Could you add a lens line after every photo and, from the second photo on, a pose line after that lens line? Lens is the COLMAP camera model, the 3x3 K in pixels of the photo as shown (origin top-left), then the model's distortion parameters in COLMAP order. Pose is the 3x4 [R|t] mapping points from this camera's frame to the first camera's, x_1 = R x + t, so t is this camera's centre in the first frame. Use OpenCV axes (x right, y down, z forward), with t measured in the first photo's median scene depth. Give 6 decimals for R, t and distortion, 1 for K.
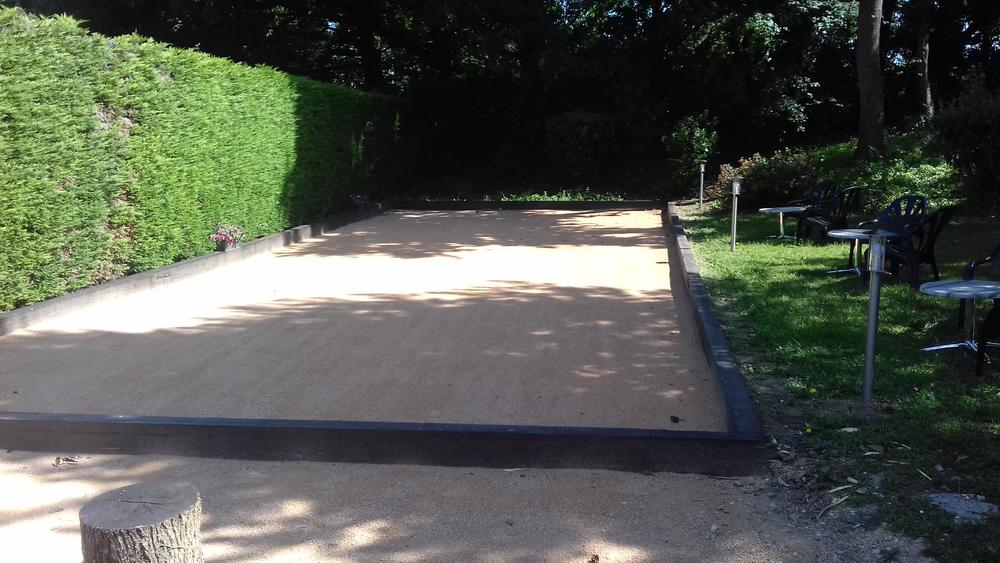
lens RADIAL K [[898.4, 0, 503.9], [0, 898.4, 283.0], [0, 0, 1]] dist [0.098141, -0.194013]
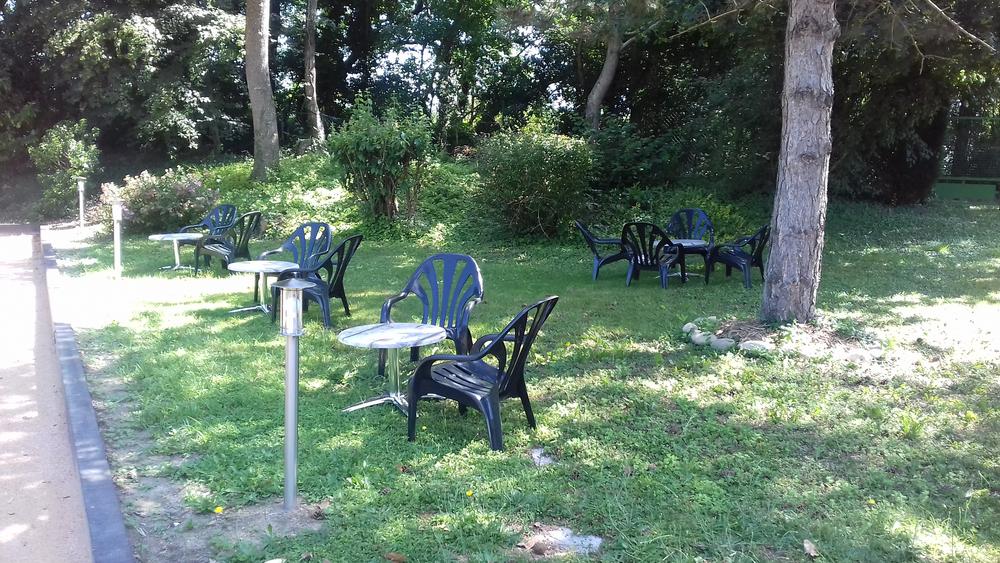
lens RADIAL K [[898.4, 0, 503.9], [0, 898.4, 283.0], [0, 0, 1]] dist [0.098141, -0.194013]
pose [[0.804115, -0.048945, 0.592455, 0.038147], [0.061073, 0.998133, -0.000432, -0.015504], [-0.591328, 0.036530, 0.805603, 0.101963]]
